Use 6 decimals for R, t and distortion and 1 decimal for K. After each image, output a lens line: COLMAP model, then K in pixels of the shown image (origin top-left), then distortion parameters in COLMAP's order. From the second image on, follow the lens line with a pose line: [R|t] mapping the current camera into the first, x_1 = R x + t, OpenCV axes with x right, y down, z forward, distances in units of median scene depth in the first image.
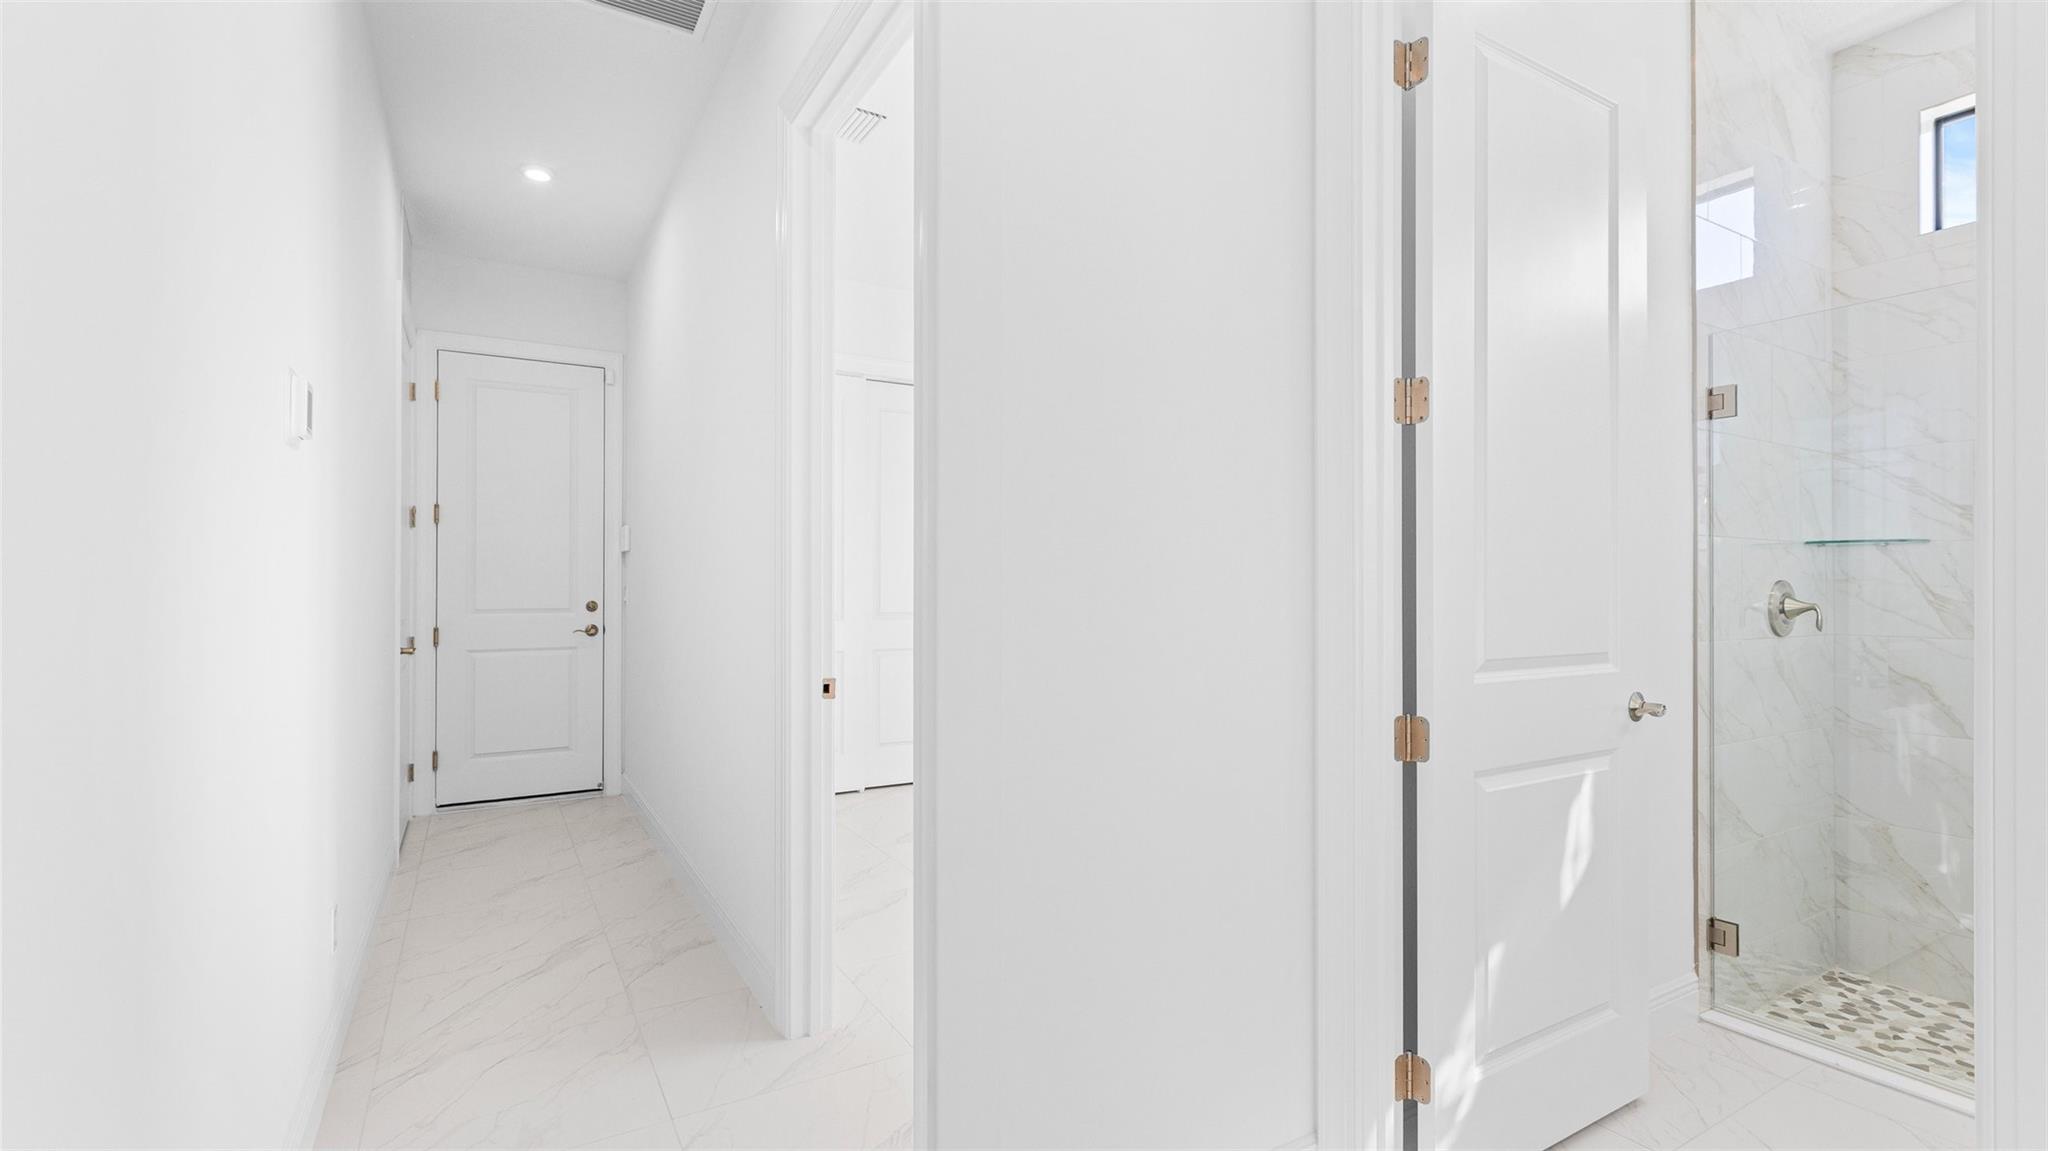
lens RADIAL K [[932.8, 0, 1022.3], [0, 932.8, 586.5], [0, 0, 1]] dist [-0.009228, -0.001239]
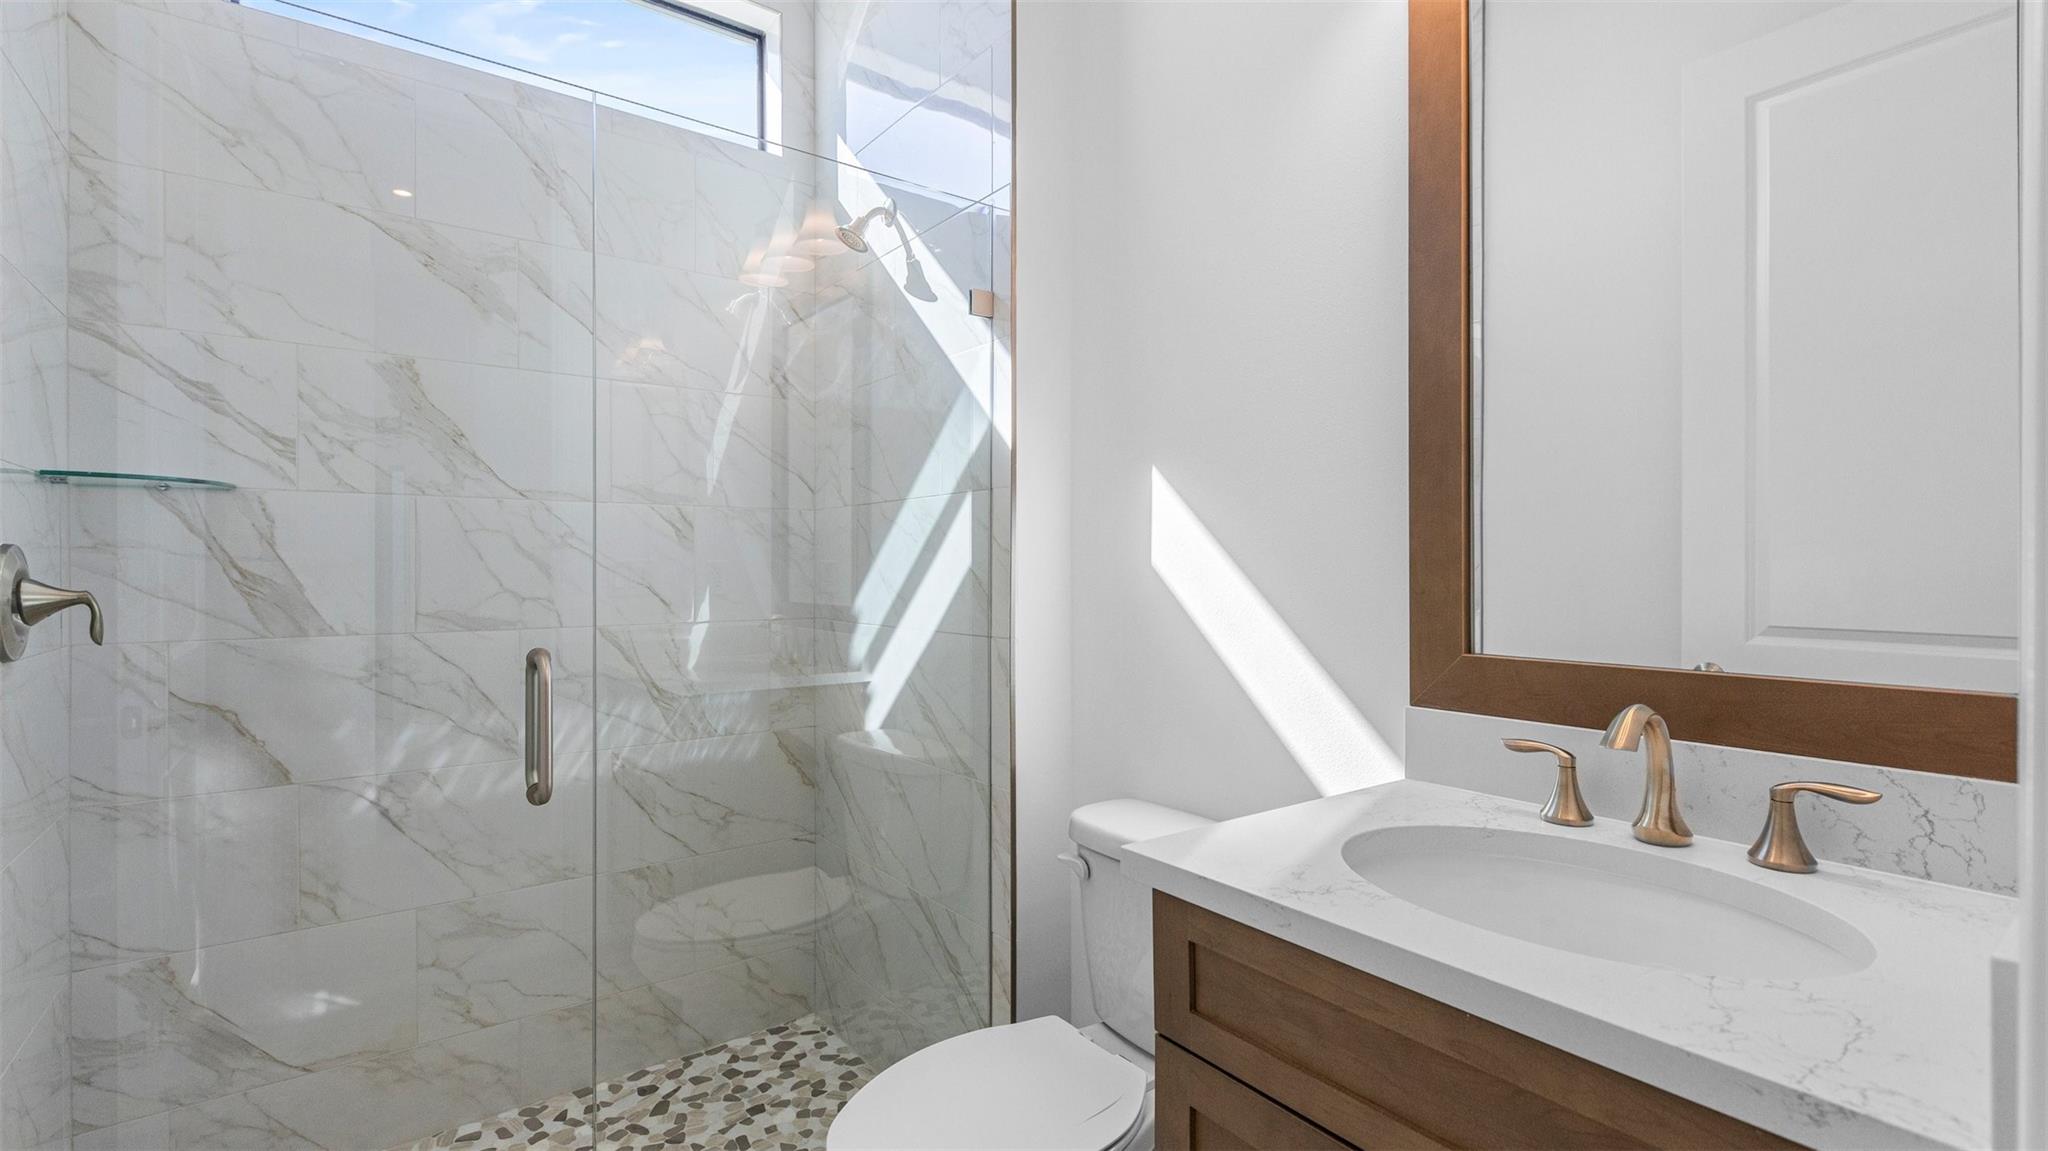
lens RADIAL K [[932.8, 0, 1019.4], [0, 932.8, 566.8], [0, 0, 1]] dist [-0.009228, -0.001239]
pose [[-0.114511, -0.003003, 0.993417, 0.283905], [-0.005678, 0.999981, 0.002368, 0.001043], [-0.993406, -0.005370, -0.114526, 0.531896]]
